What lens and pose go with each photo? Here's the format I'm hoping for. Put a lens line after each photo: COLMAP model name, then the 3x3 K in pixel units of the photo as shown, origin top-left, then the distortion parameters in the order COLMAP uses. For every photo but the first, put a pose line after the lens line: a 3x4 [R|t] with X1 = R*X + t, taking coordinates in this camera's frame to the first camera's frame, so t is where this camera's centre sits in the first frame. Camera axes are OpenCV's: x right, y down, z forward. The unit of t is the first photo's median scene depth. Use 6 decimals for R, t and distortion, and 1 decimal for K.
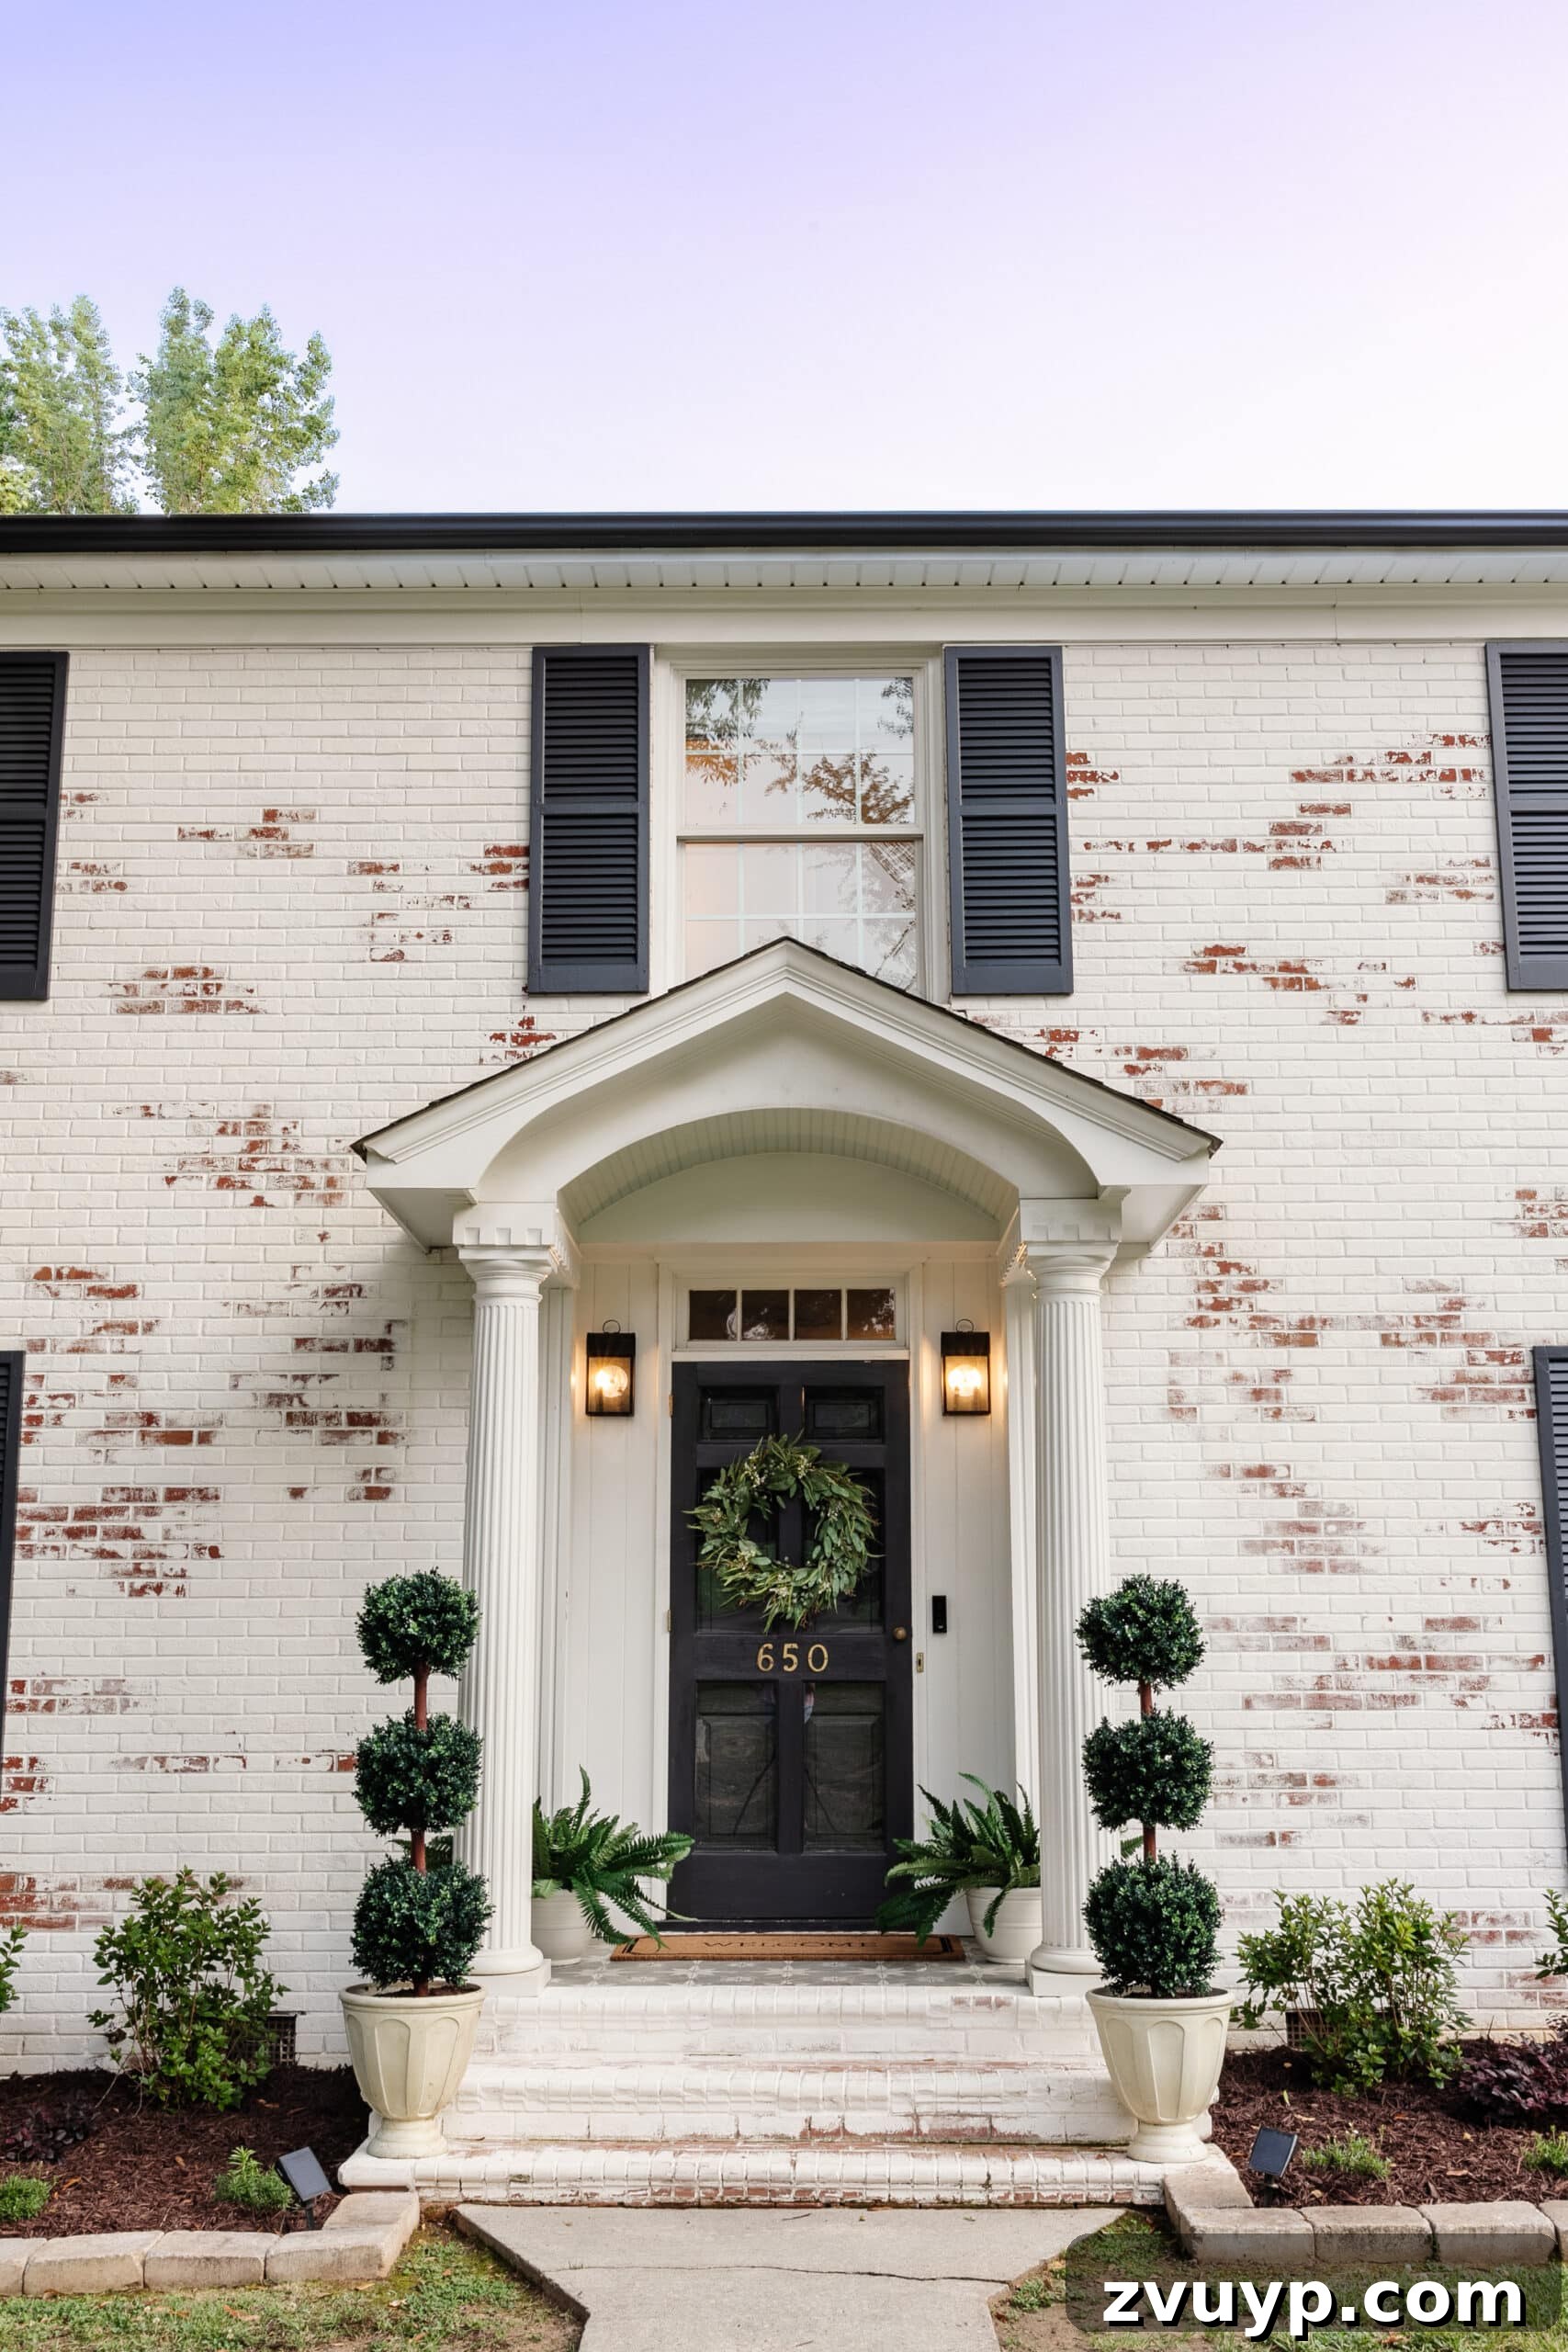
lens RADIAL K [[2349.8, 0, 833.8], [0, 2349.8, 1162.3], [0, 0, 1]] dist [0.022677, 0.005319]
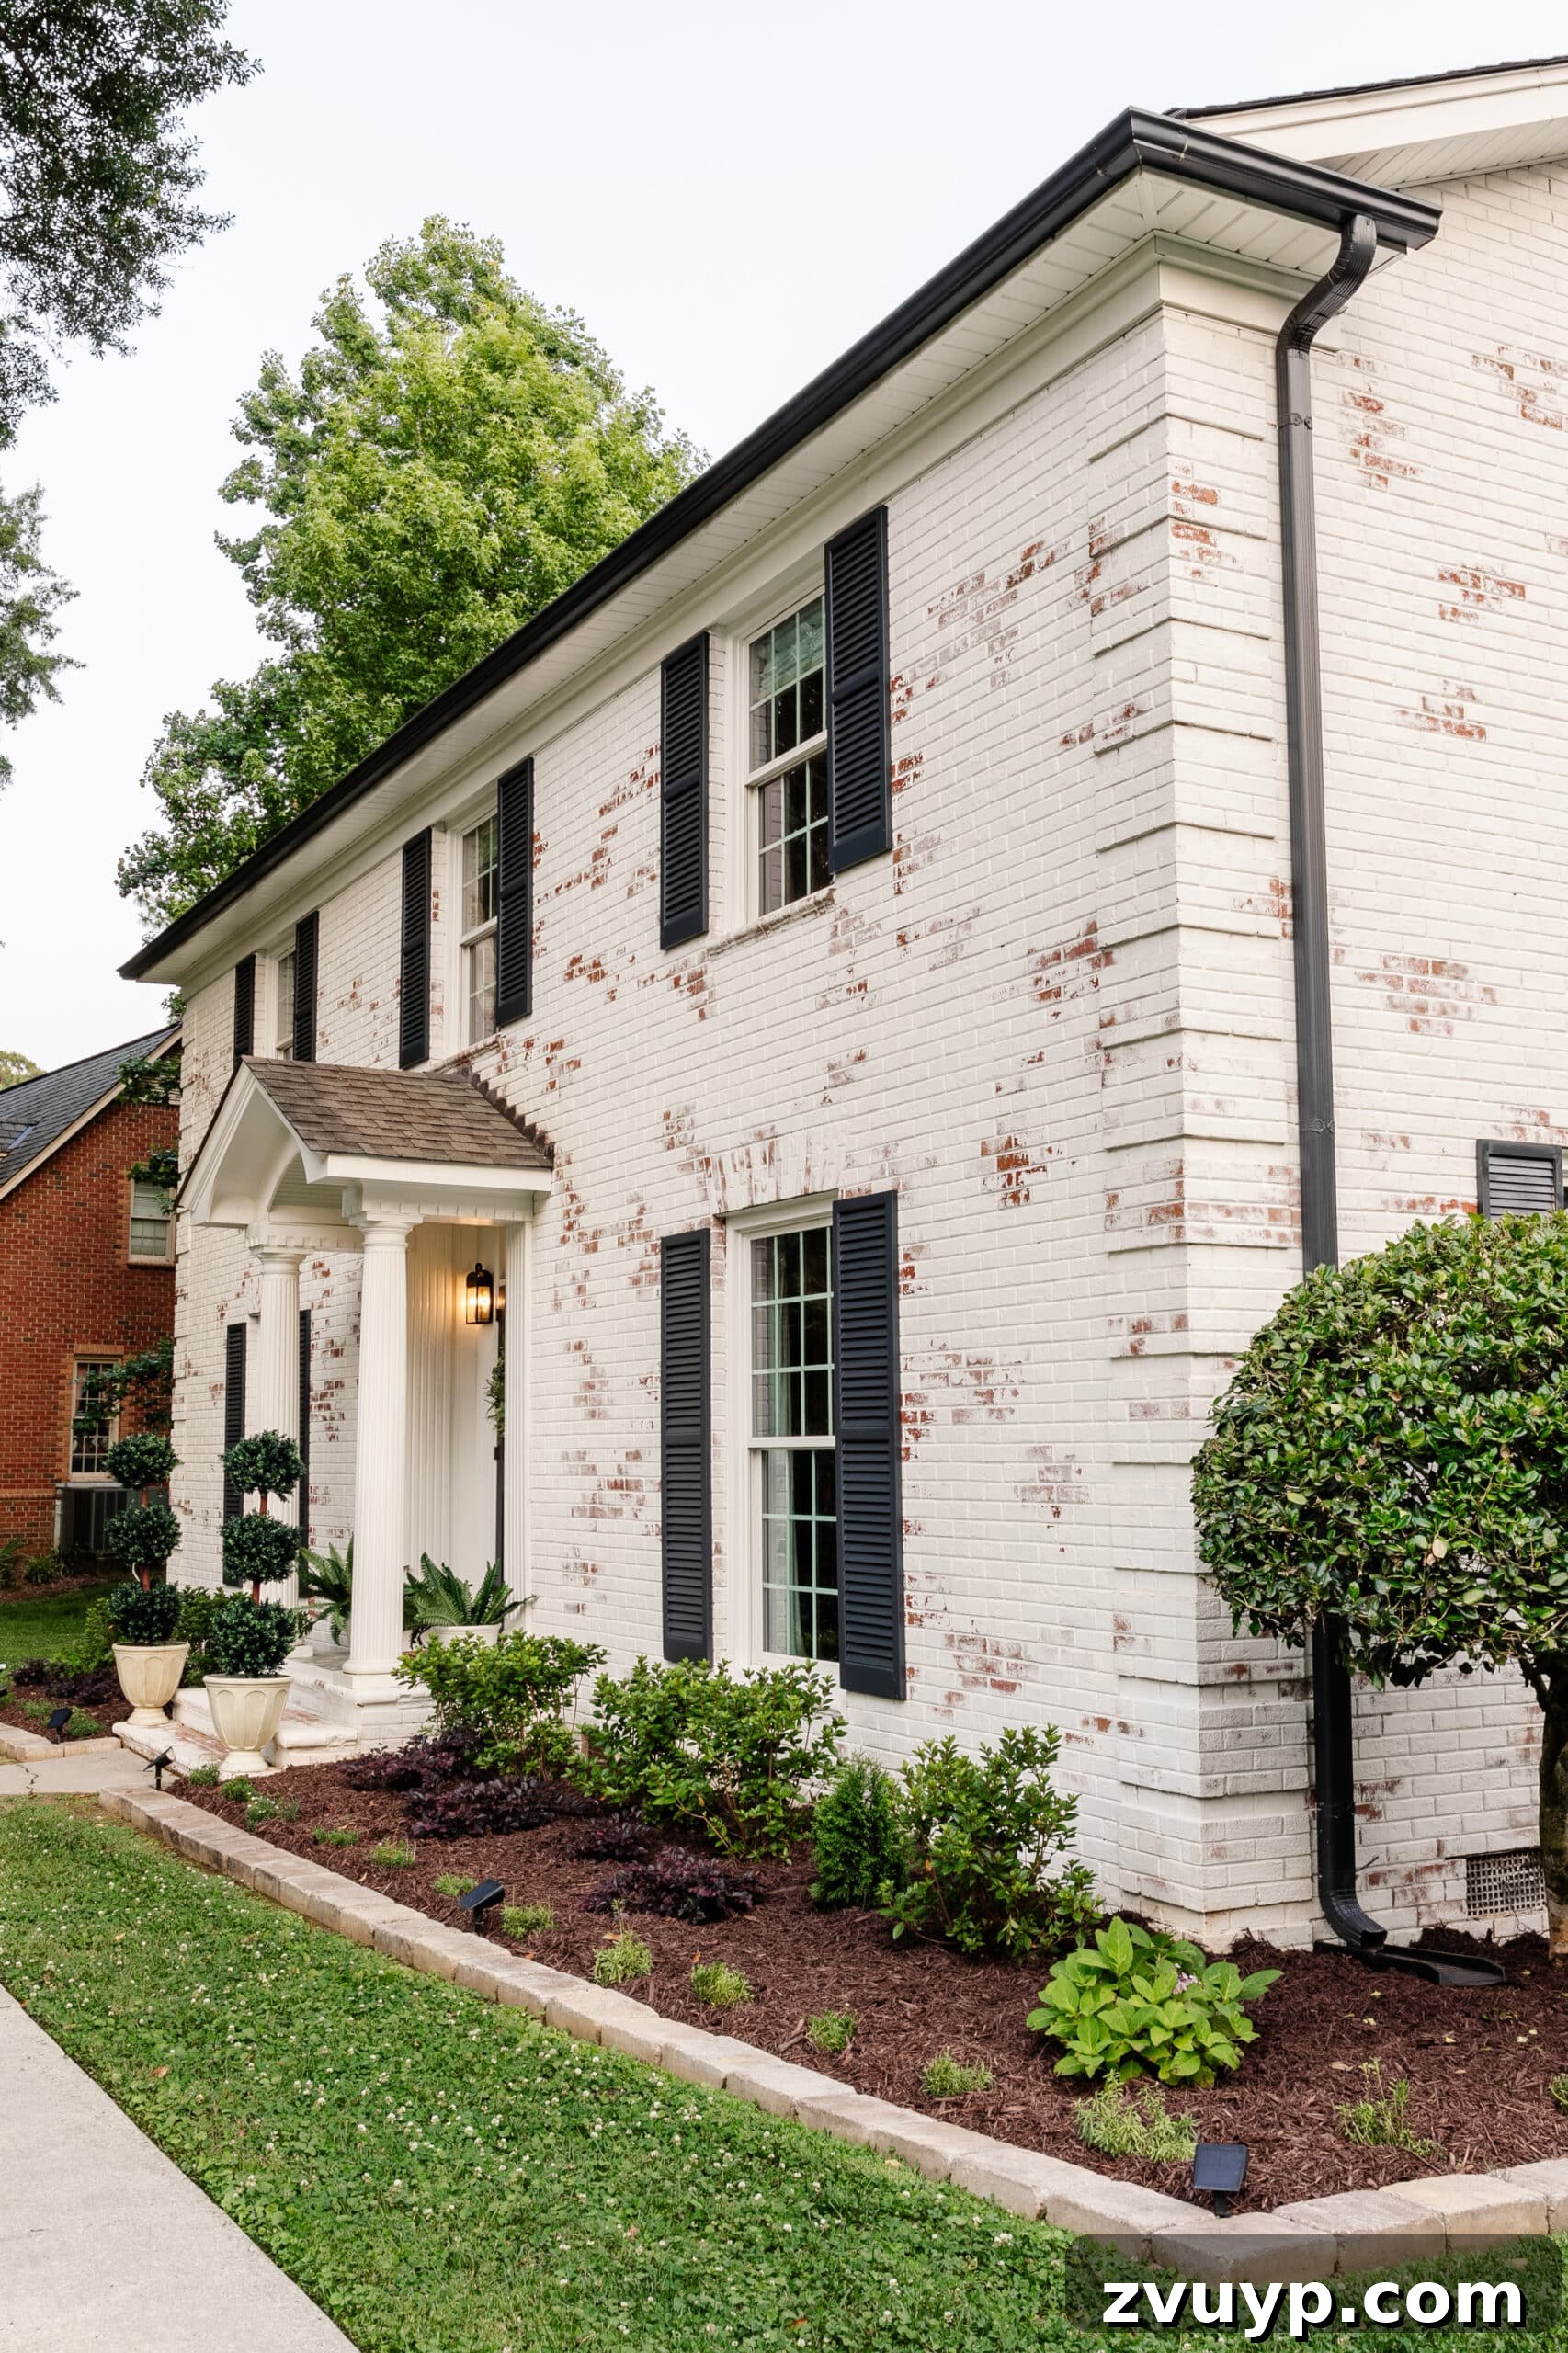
lens RADIAL K [[2294.8, 0, 777.1], [0, 2294.8, 1169.6], [0, 0, 1]] dist [0.009123, 0.002453]
pose [[0.475396, -0.108999, -0.872993, 1.430360], [0.183059, 0.982832, -0.023026, 0.083314], [0.860516, -0.148862, 0.487188, 0.468558]]
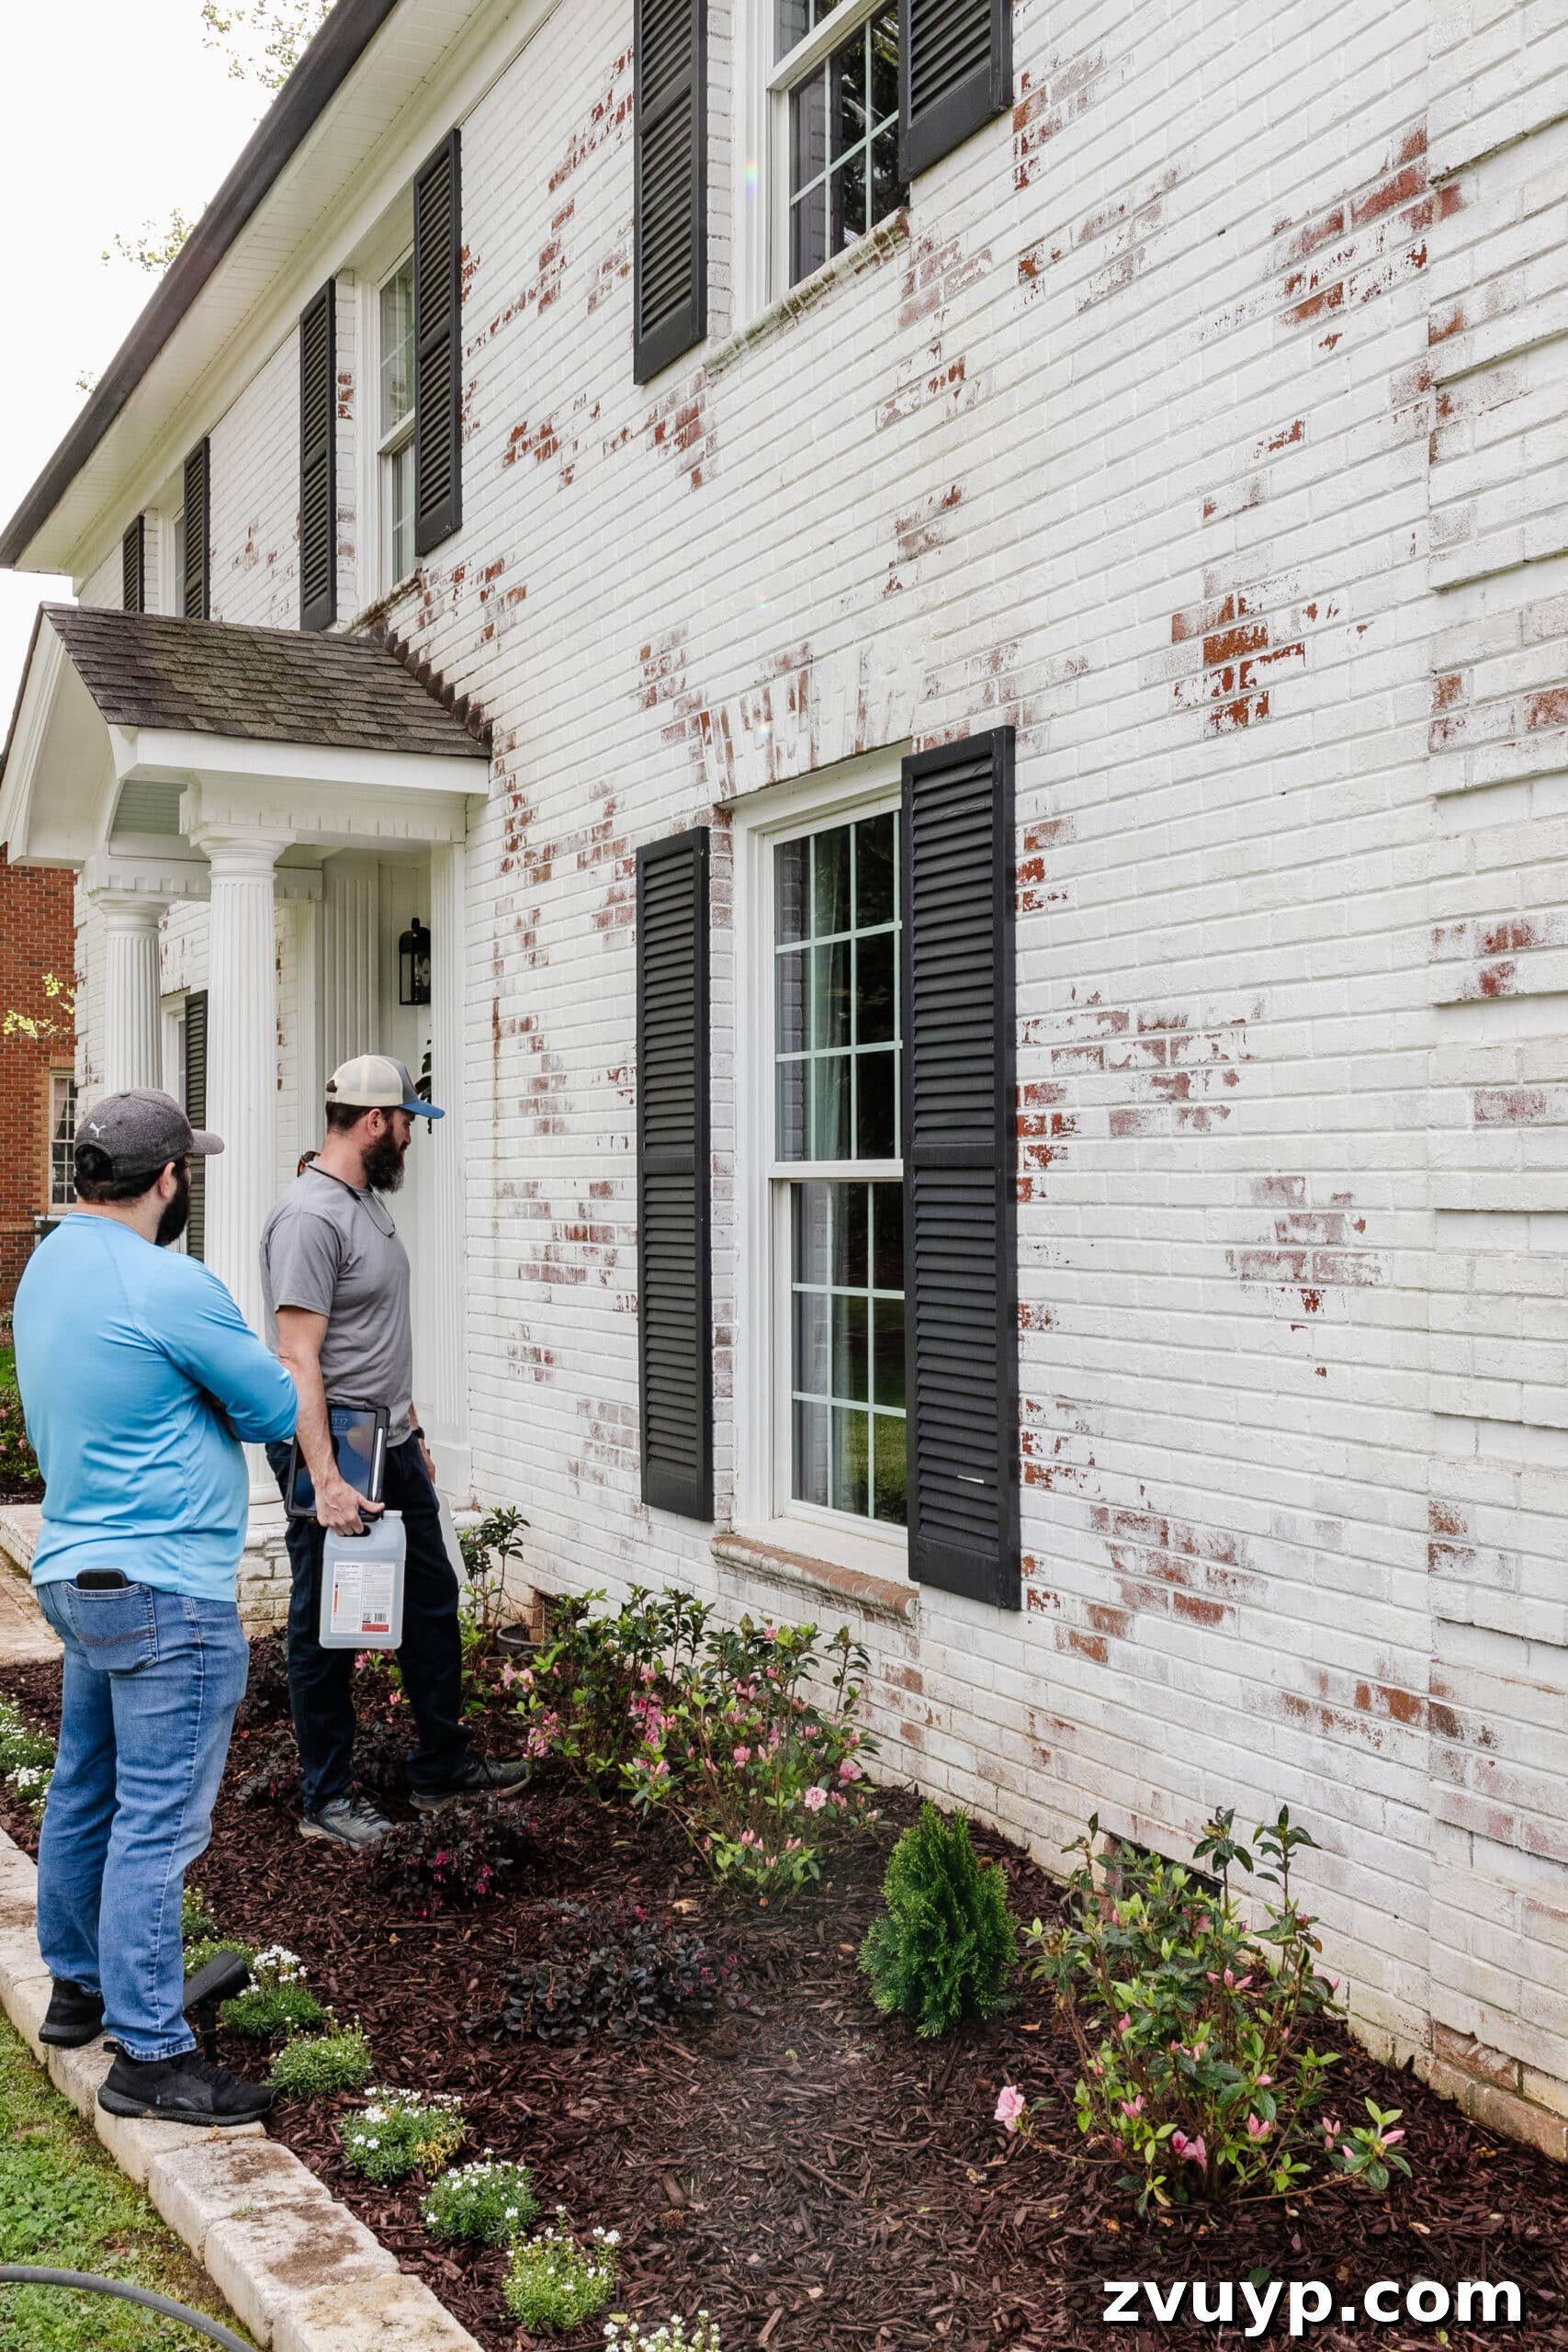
lens RADIAL K [[2450.2, 0, 756.2], [0, 2450.2, 1188.9], [0, 0, 1]] dist [0.010869, -0.006280]
pose [[0.432245, 0.002272, -0.901753, 1.084262], [0.183731, 0.978798, 0.090536, 0.125486], [0.882840, -0.204813, 0.422664, 0.673261]]
